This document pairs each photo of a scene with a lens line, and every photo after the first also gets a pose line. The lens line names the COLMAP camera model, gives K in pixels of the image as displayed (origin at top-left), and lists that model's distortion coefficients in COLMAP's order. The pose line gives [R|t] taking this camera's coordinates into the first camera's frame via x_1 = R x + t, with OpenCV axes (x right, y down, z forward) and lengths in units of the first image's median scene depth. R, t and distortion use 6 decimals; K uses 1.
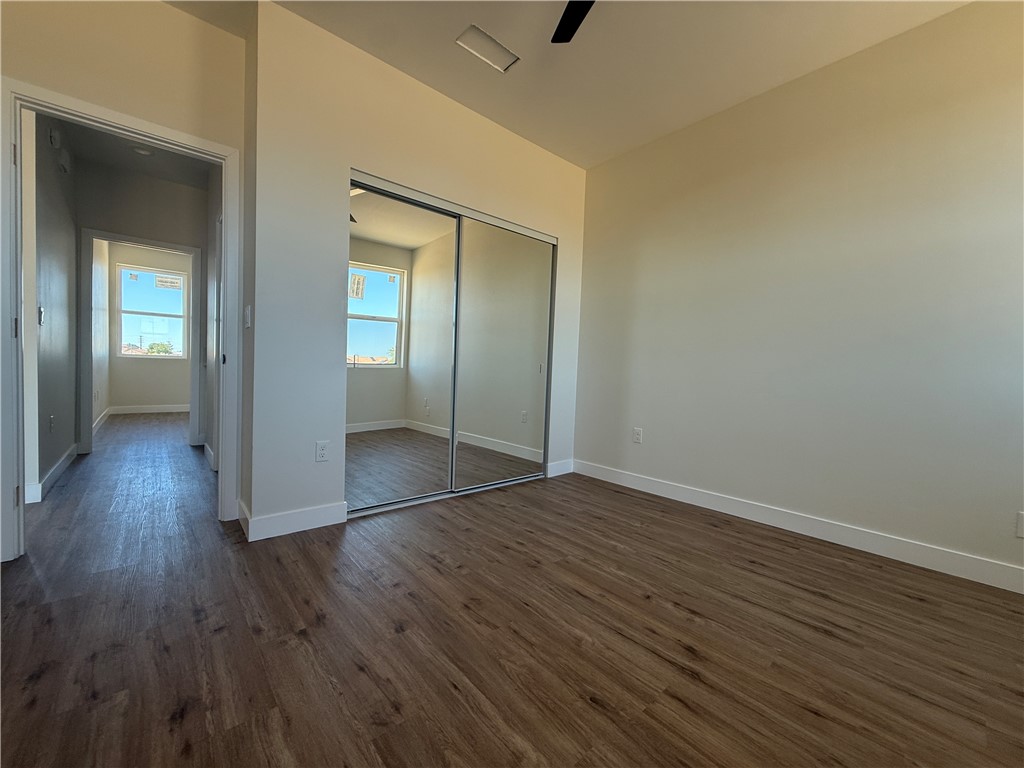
lens RADIAL K [[406.9, 0, 508.7], [0, 406.9, 384.4], [0, 0, 1]] dist [-0.000184, 0.000543]
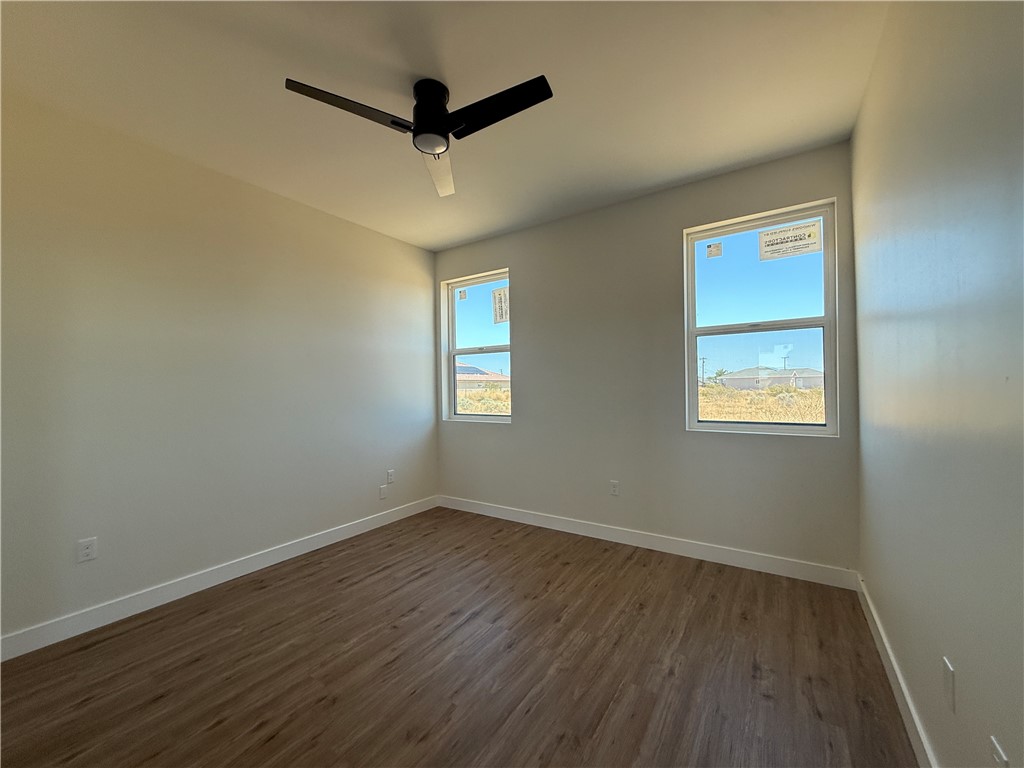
lens RADIAL K [[406.9, 0, 508.7], [0, 406.9, 384.4], [0, 0, 1]] dist [-0.000184, 0.000543]
pose [[-0.264806, -0.019952, 0.964095, -0.887551], [0.041892, 0.998604, 0.032173, -0.242493], [-0.963391, 0.048908, -0.263601, 0.871536]]
